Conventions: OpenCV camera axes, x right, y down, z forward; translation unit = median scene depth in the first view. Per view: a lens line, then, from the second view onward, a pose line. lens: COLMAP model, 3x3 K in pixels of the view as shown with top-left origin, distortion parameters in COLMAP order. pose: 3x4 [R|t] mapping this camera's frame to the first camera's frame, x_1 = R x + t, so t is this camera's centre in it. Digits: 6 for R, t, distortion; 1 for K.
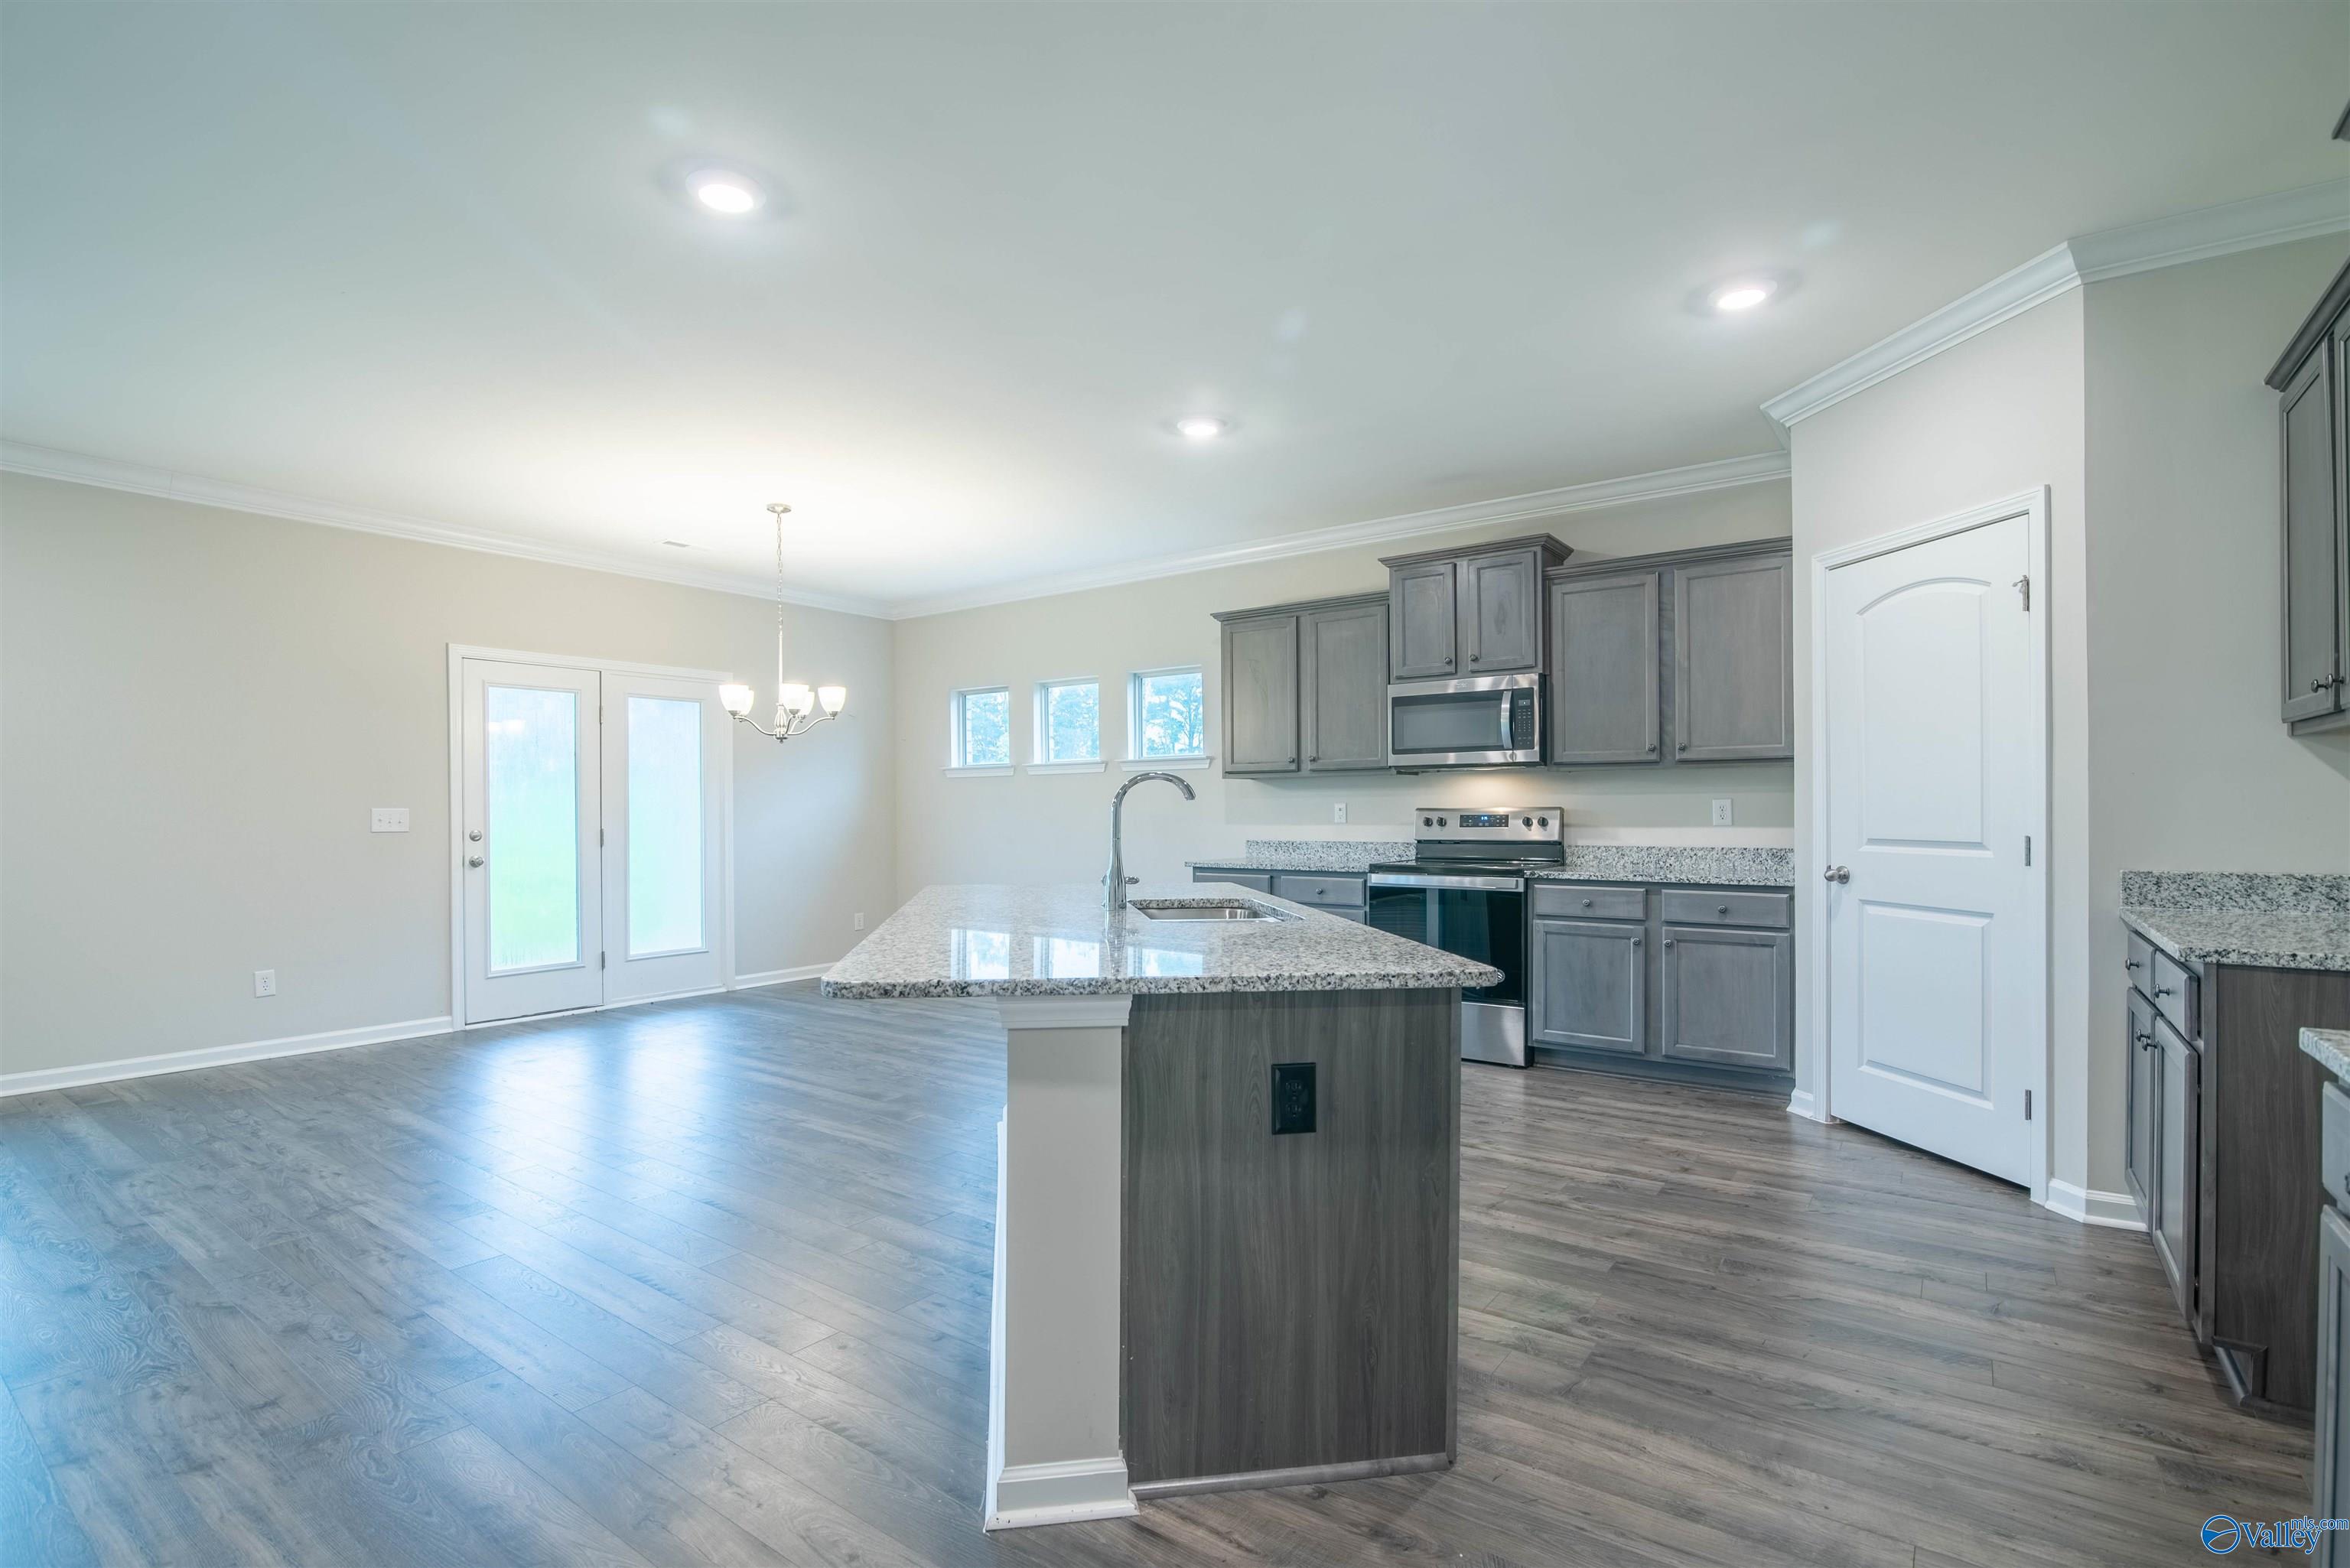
lens RADIAL K [[1089.5, 0, 1170.9], [0, 1089.5, 800.3], [0, 0, 1]] dist [-0.020093, 0.001395]
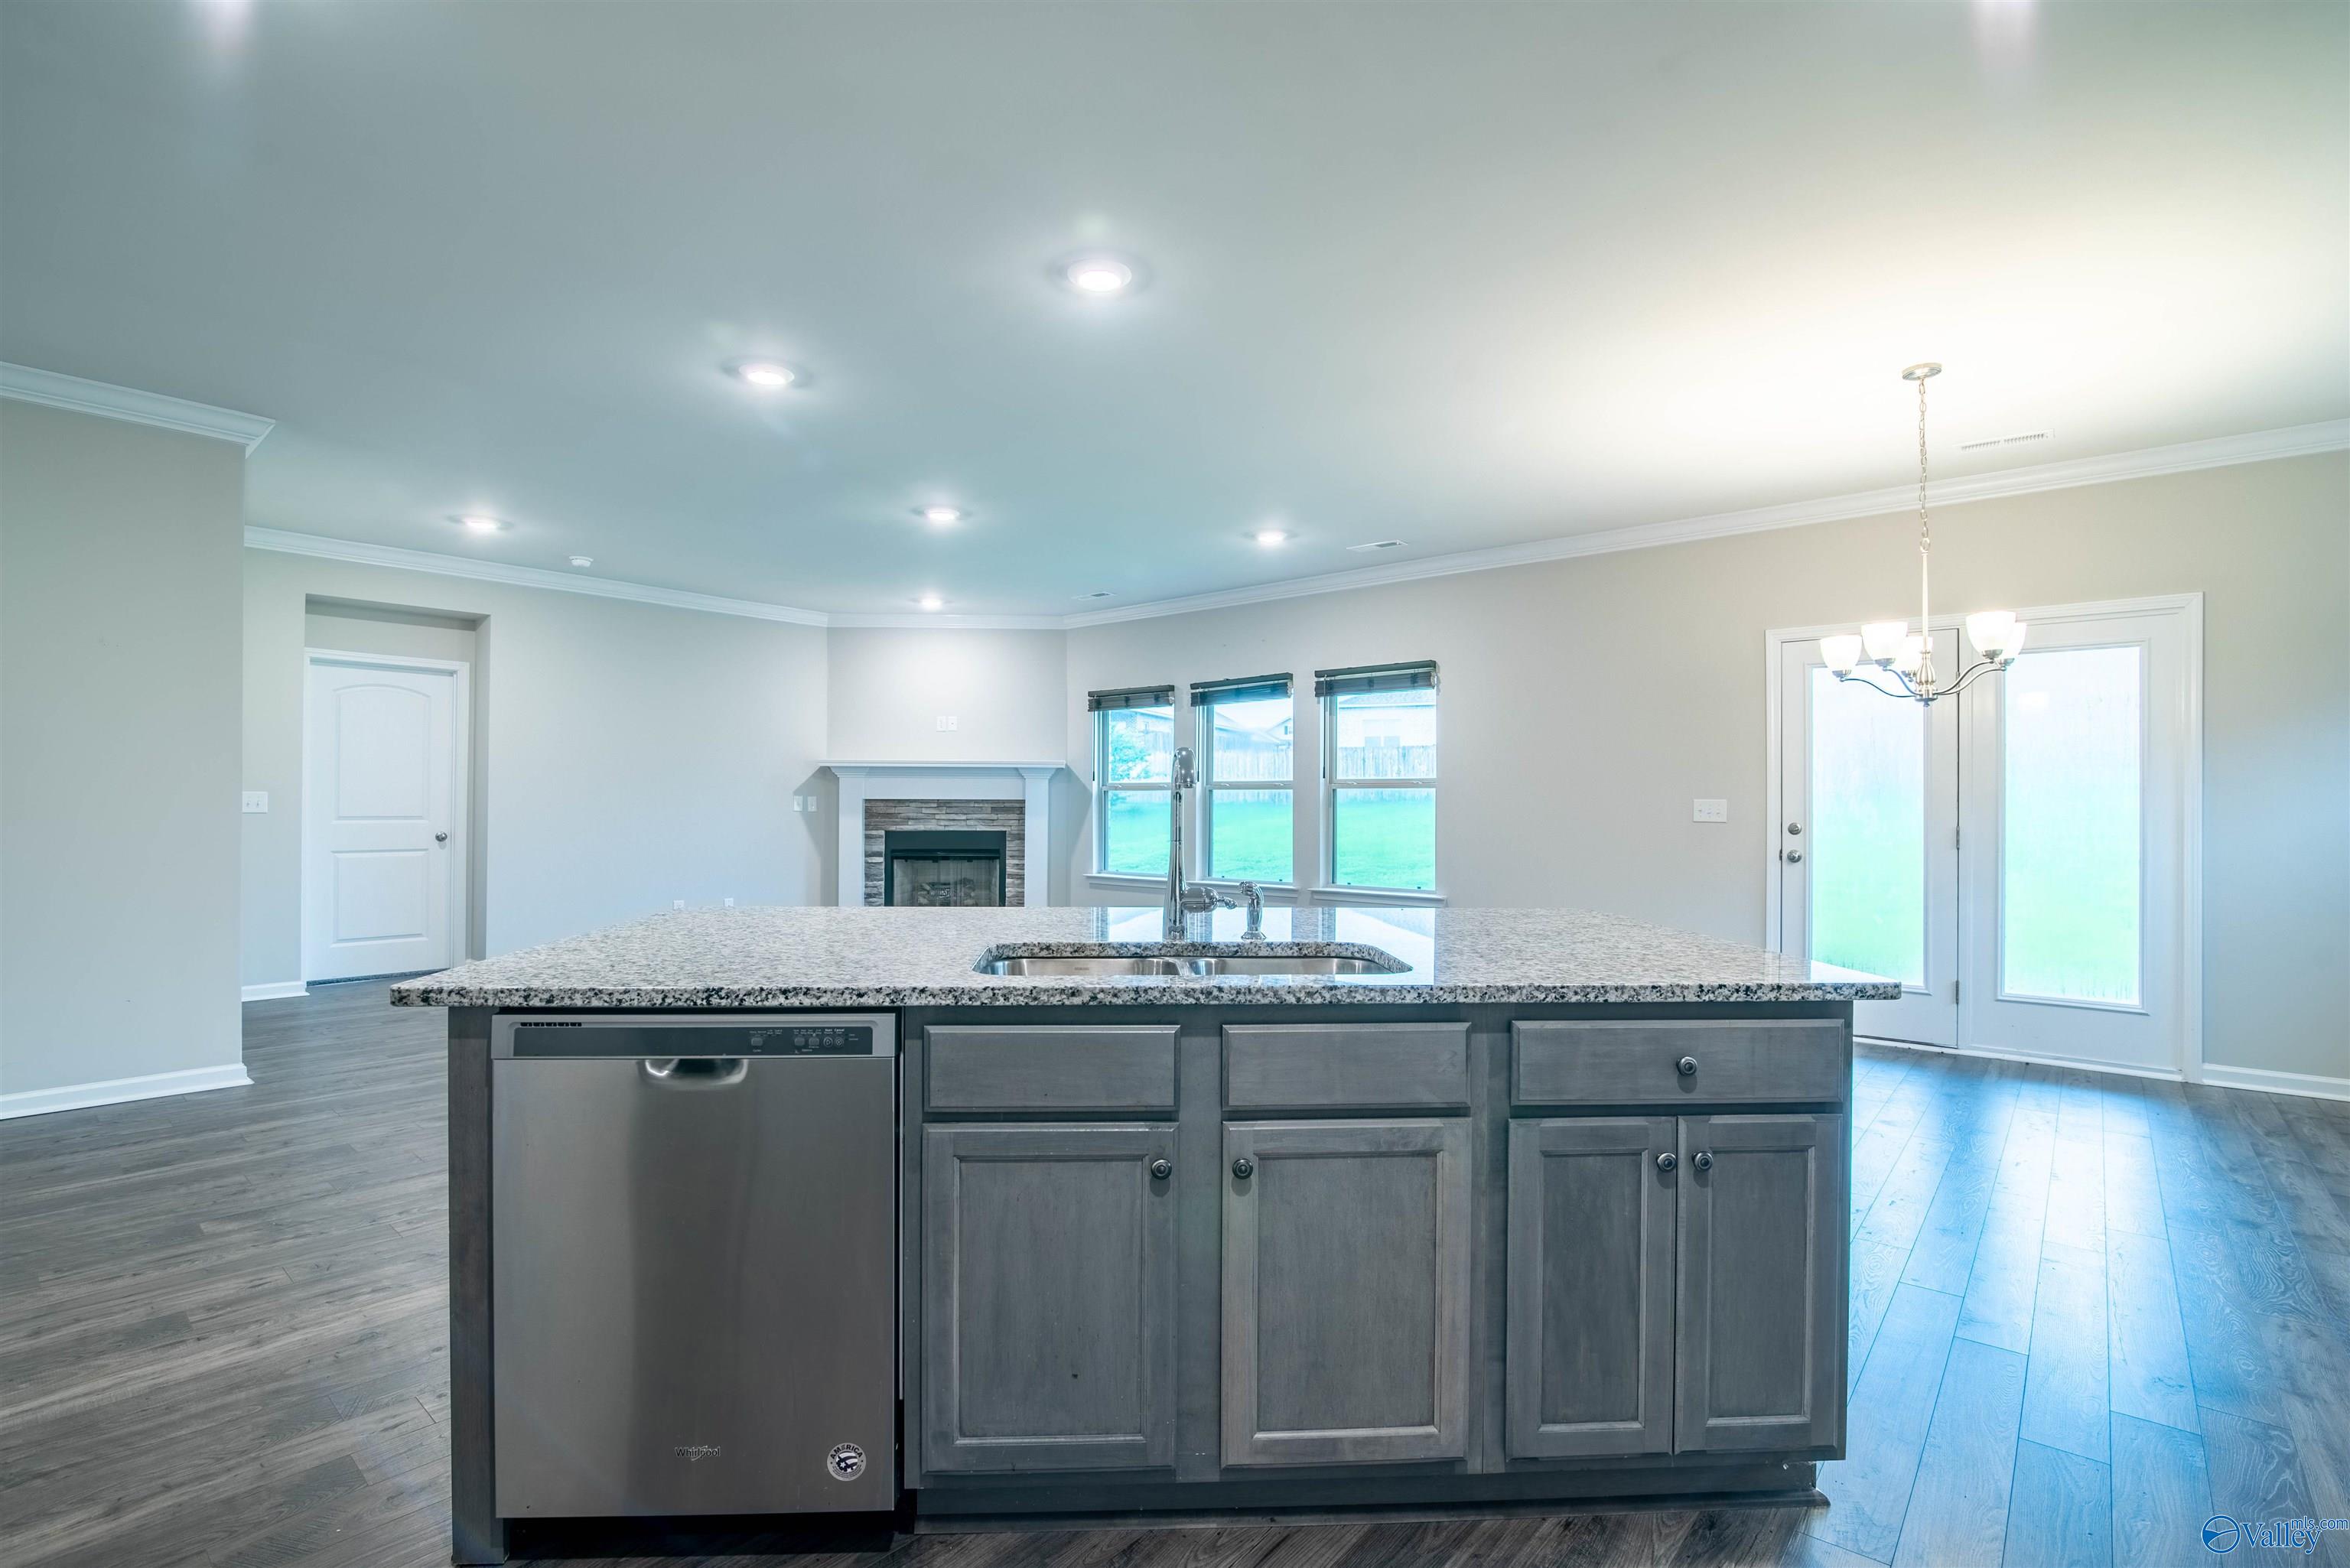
lens RADIAL K [[1089.5, 0, 1166.4], [0, 1089.5, 807.6], [0, 0, 1]] dist [-0.020093, 0.001395]
pose [[-0.088512, 0.010031, -0.996025, 0.406635], [0.002738, 0.999948, 0.009827, 0.003741], [0.996071, -0.001858, -0.088534, 0.631601]]
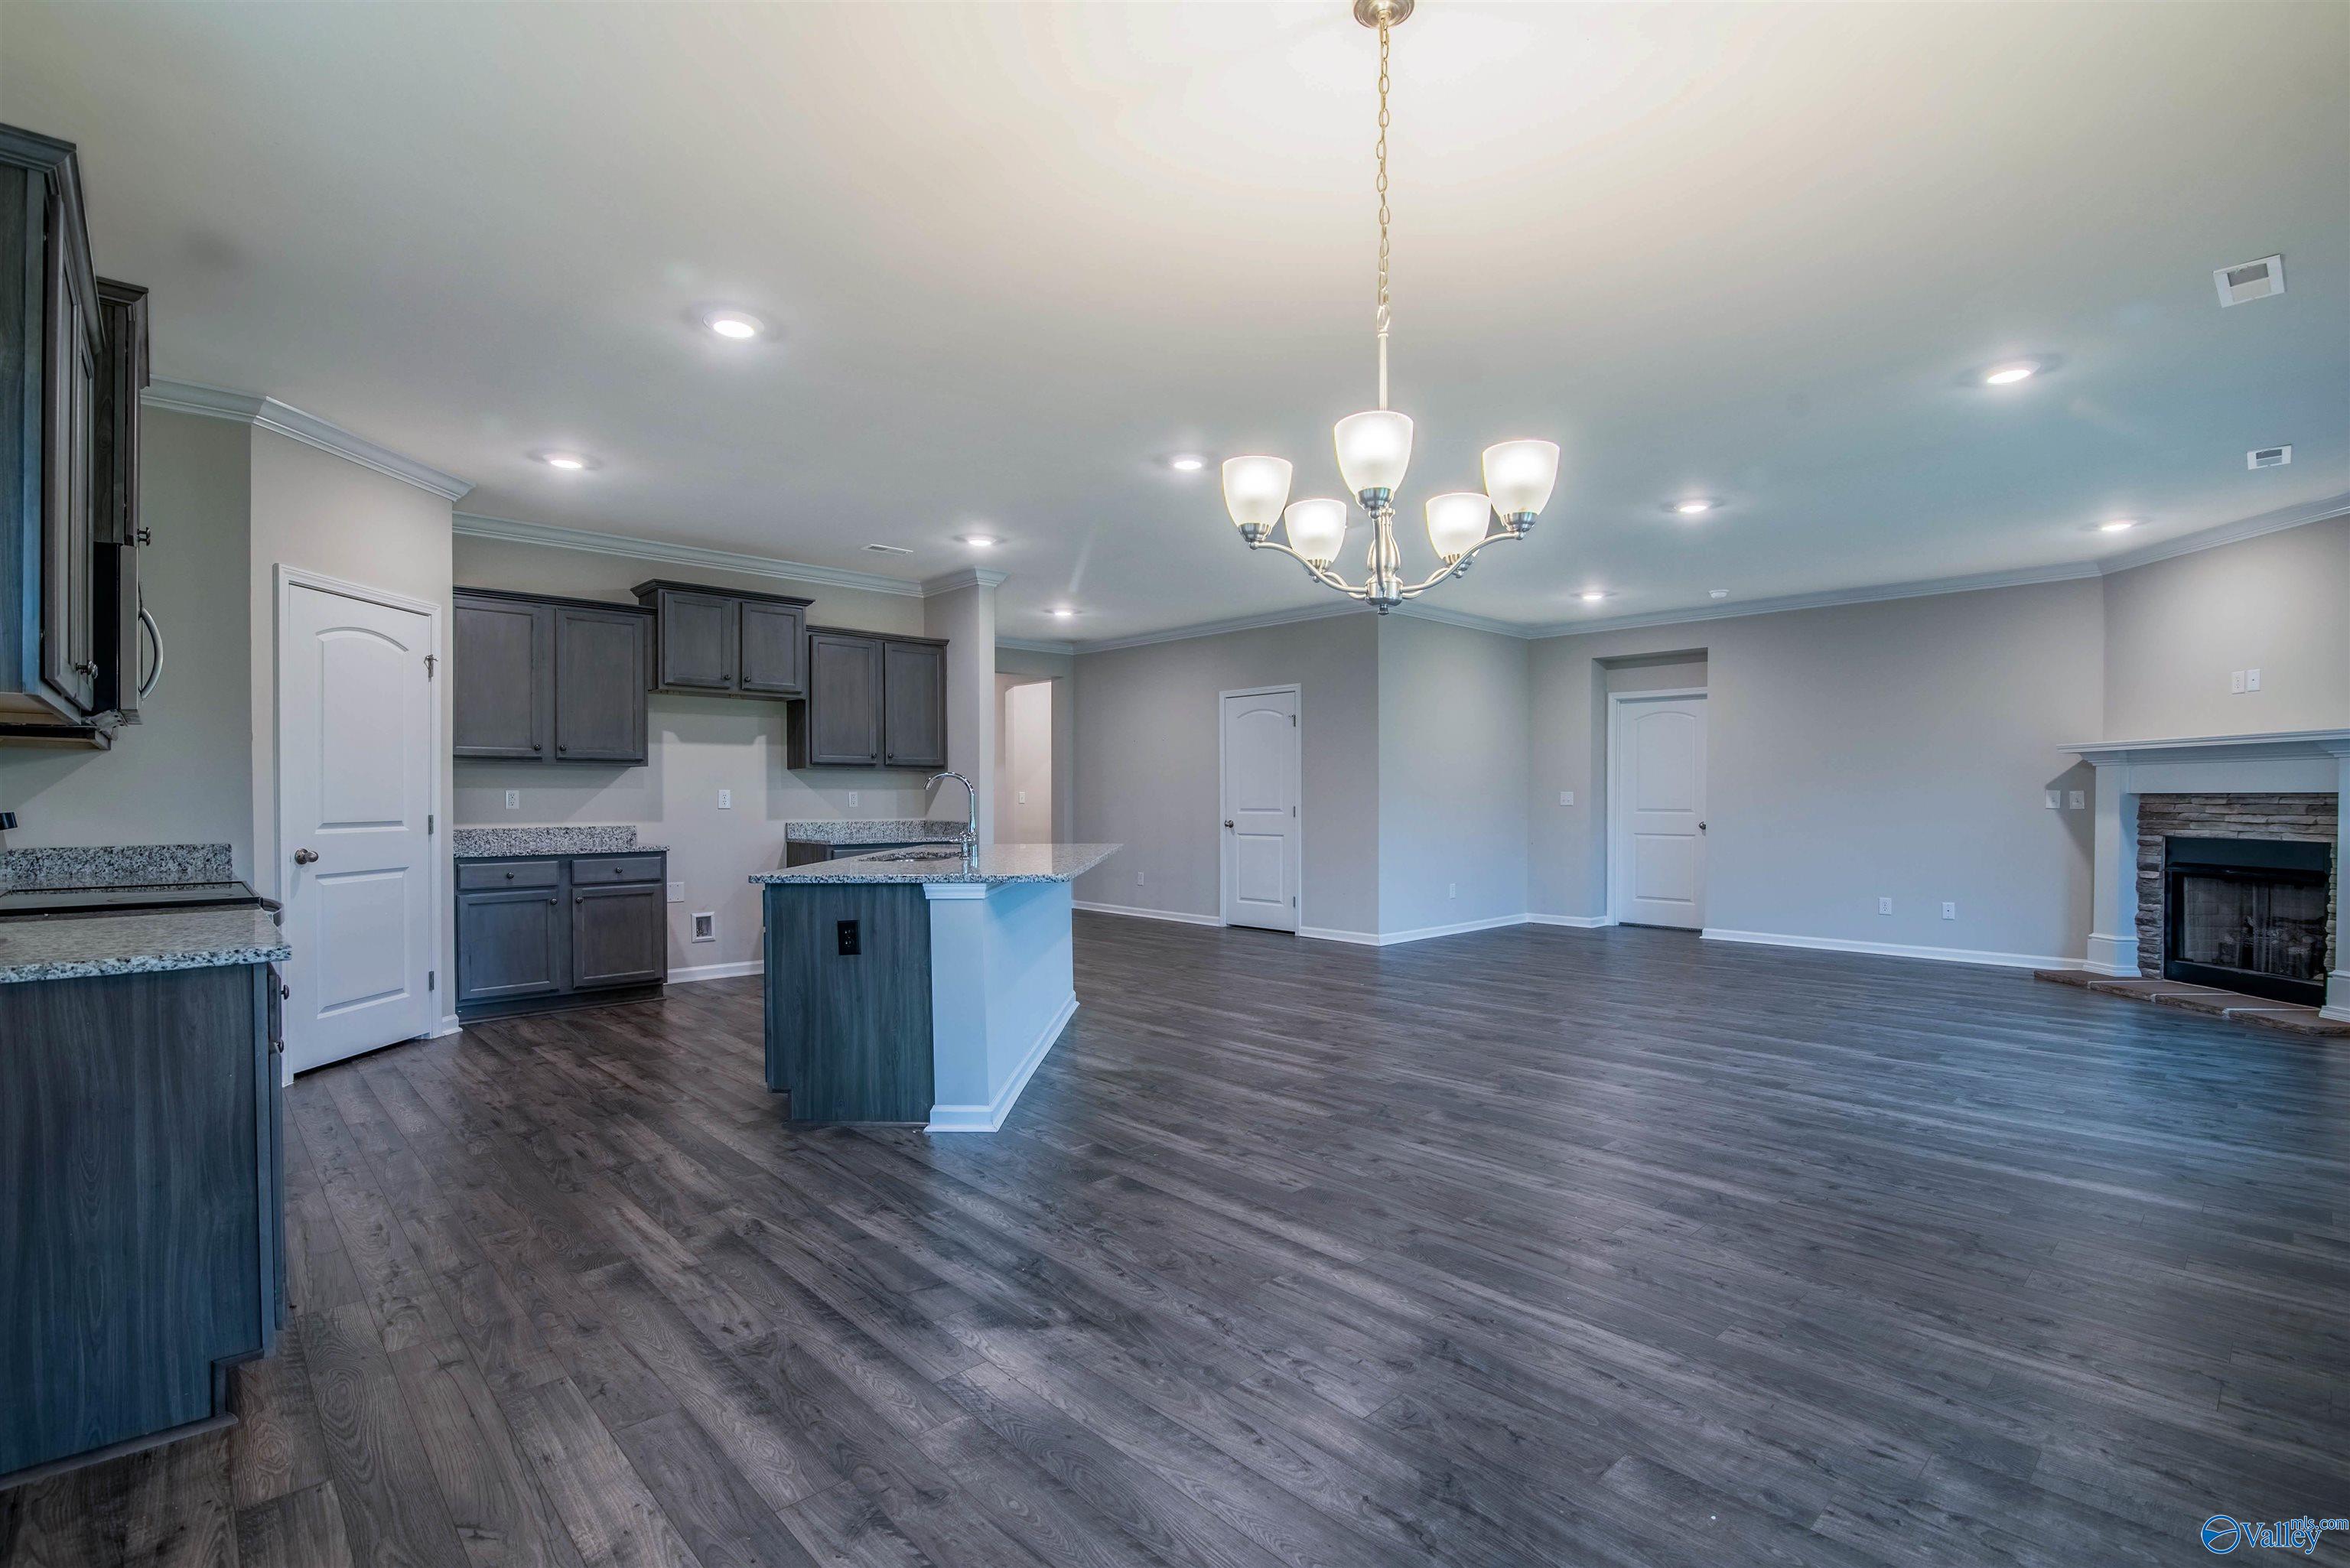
lens RADIAL K [[1089.5, 0, 1158.5], [0, 1089.5, 798.1], [0, 0, 1]] dist [-0.020093, 0.001395]
pose [[-0.980622, 0.005576, 0.195829, -0.386355], [0.004552, 0.999974, -0.005678, 0.013474], [-0.195856, -0.004677, -0.980622, 1.519277]]
